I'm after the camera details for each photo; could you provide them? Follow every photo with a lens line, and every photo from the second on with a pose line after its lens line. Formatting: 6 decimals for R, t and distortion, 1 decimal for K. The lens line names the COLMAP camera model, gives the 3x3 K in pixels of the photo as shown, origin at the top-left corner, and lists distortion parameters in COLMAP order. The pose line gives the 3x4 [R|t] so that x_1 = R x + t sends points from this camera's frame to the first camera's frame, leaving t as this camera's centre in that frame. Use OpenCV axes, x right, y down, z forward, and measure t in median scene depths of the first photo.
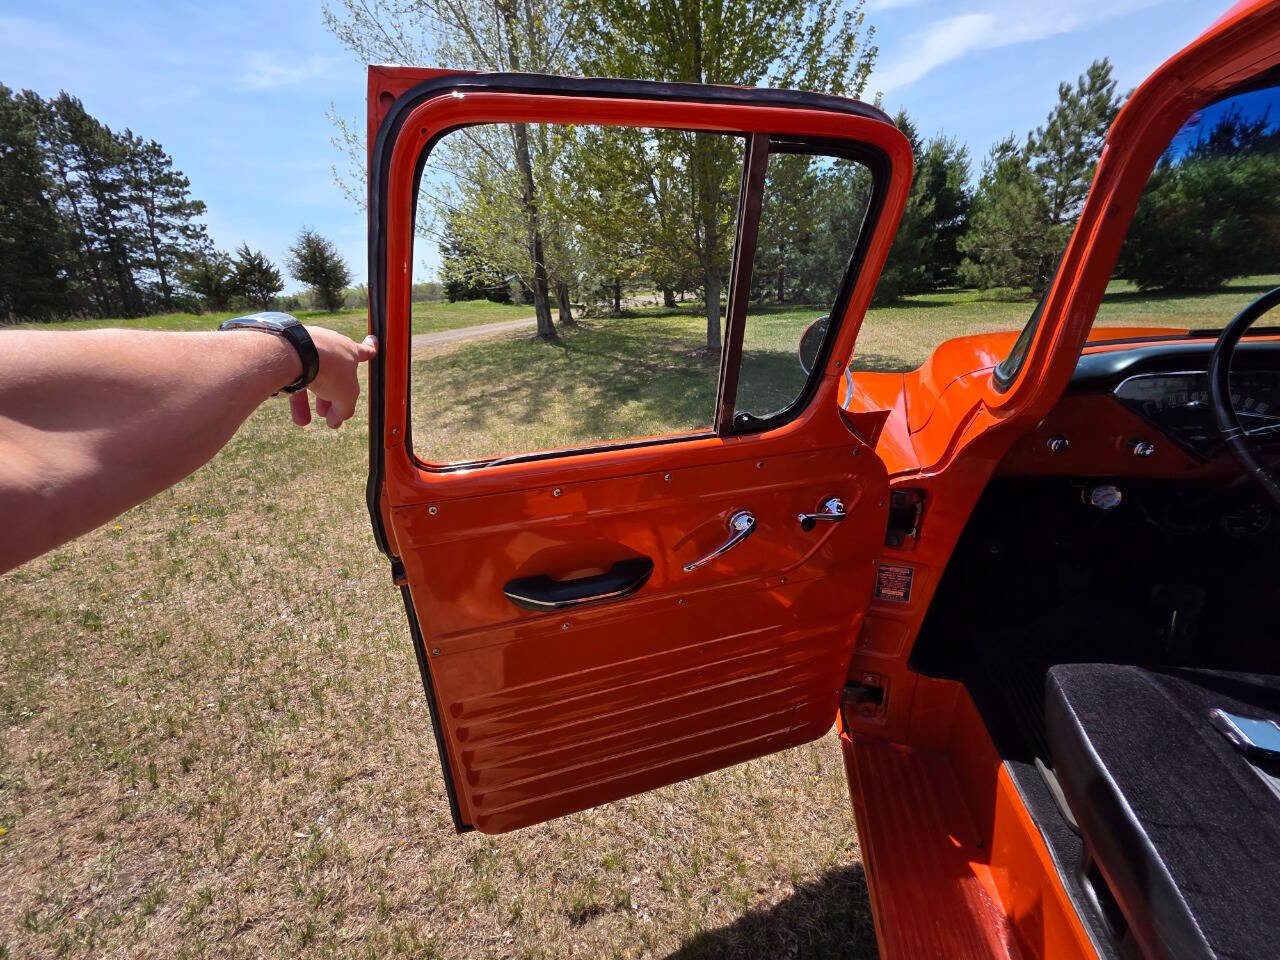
lens RADIAL K [[515.4, 0, 646.5], [0, 515.4, 475.3], [0, 0, 1]] dist [0.002913, -0.000911]
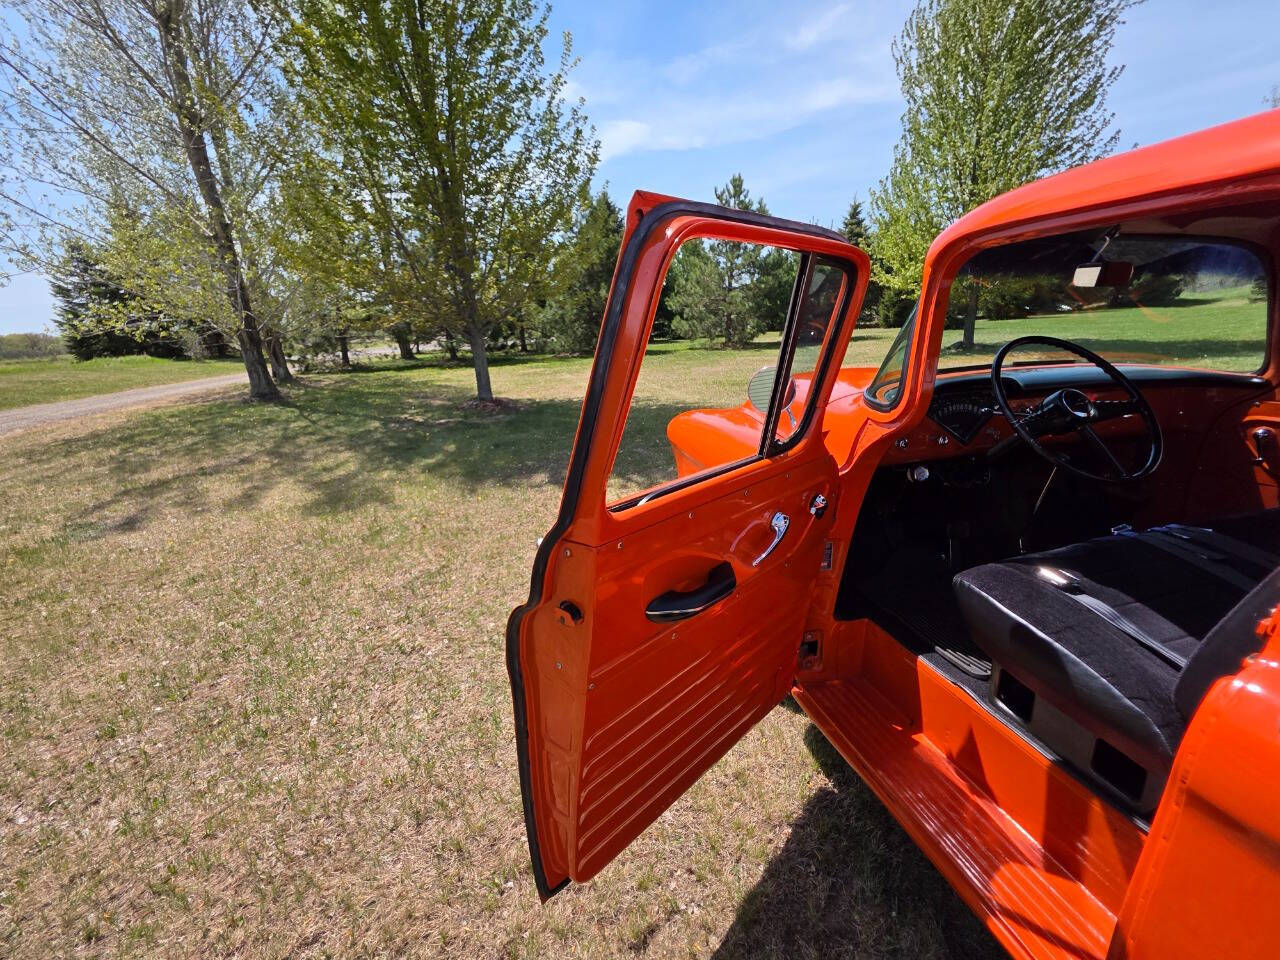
lens RADIAL K [[515.4, 0, 646.5], [0, 515.4, 475.3], [0, 0, 1]] dist [0.002913, -0.000911]
pose [[0.883921, -0.123060, 0.451154, -0.193599], [0.162880, 0.985360, -0.050348, -0.003720], [-0.438354, 0.117988, 0.891025, -0.012768]]
